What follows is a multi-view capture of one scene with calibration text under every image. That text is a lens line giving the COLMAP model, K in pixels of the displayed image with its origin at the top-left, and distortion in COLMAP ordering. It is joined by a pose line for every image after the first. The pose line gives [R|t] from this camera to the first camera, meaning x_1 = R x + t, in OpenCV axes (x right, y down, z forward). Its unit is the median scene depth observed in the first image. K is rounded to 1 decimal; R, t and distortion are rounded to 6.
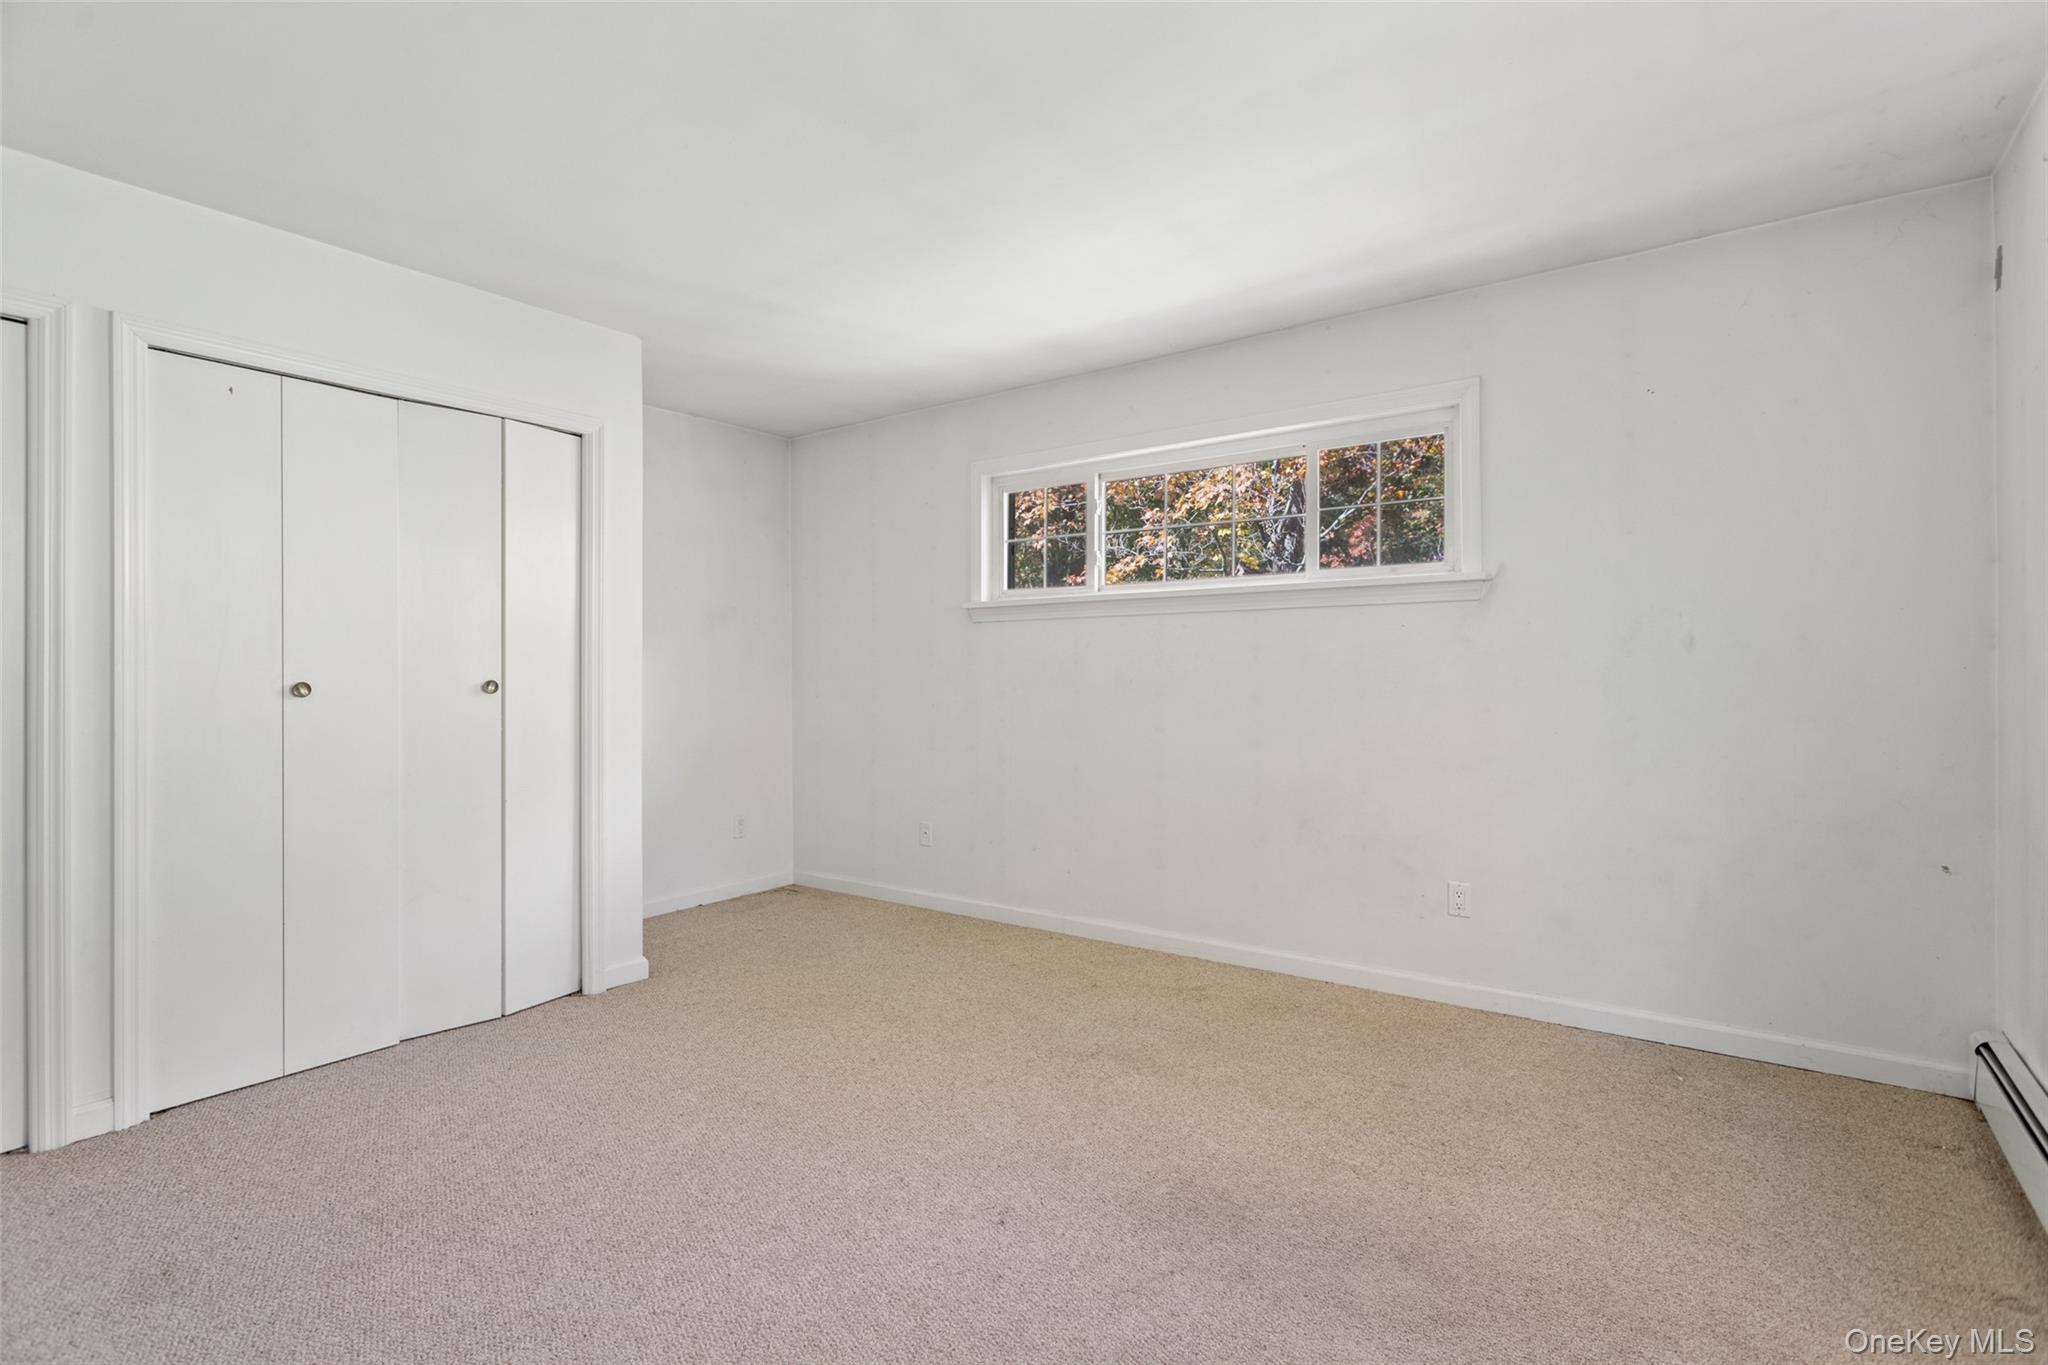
lens RADIAL K [[972.4, 0, 1009.1], [0, 972.4, 681.9], [0, 0, 1]] dist [0.001487, 0.001396]
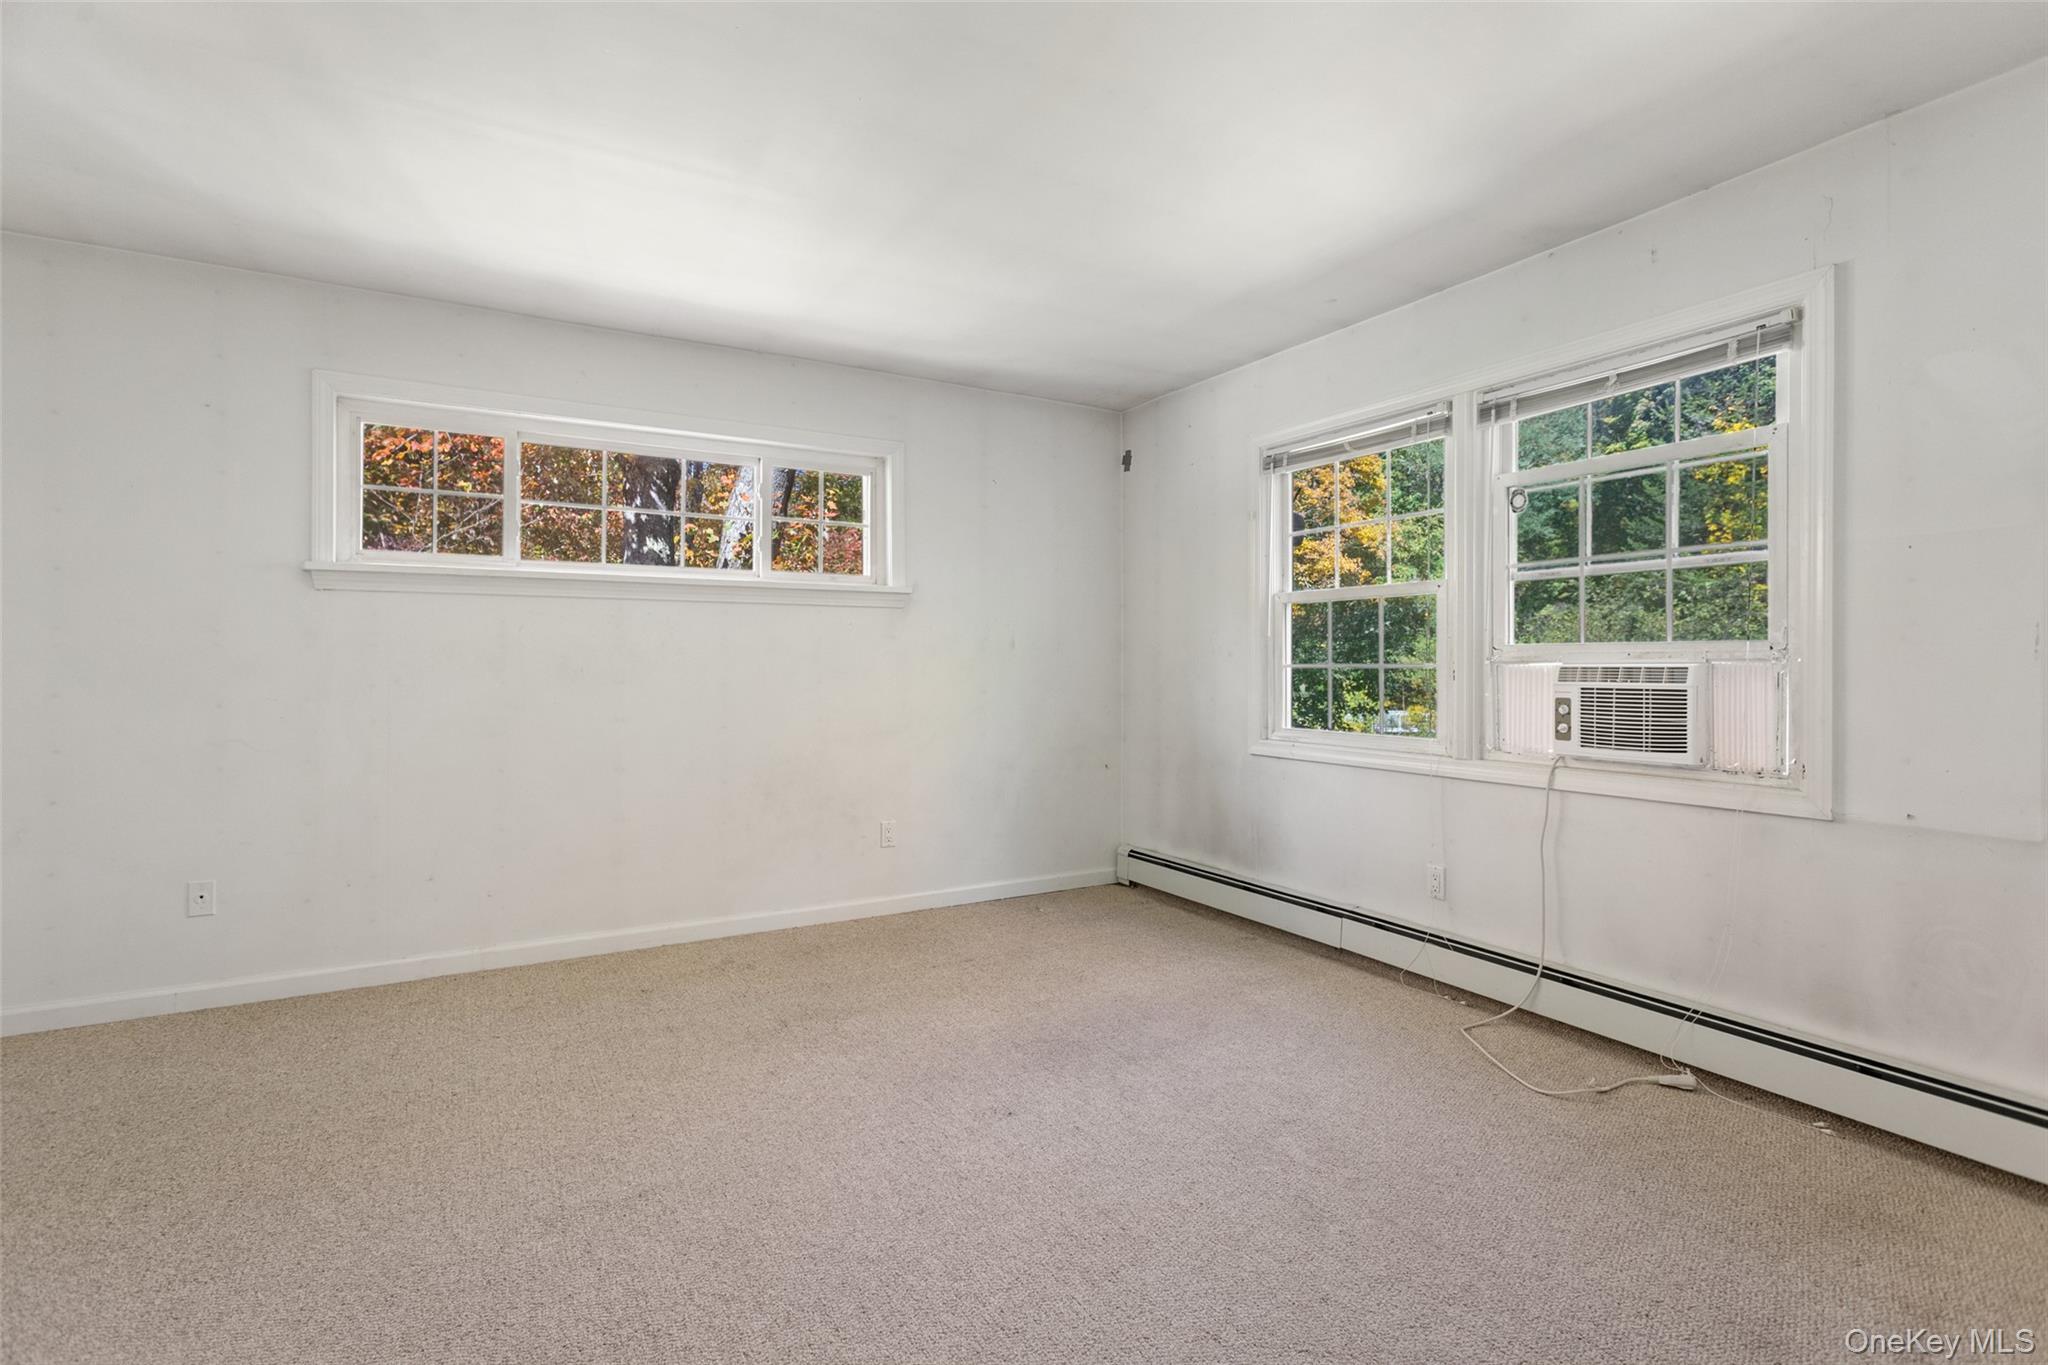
lens RADIAL K [[972.4, 0, 1006.0], [0, 972.4, 674.7], [0, 0, 1]] dist [0.001487, 0.001396]
pose [[0.403966, -0.000163, 0.914774, -0.635572], [0.007899, 0.999963, -0.003310, 0.012682], [-0.914740, 0.008563, 0.403953, 0.300463]]
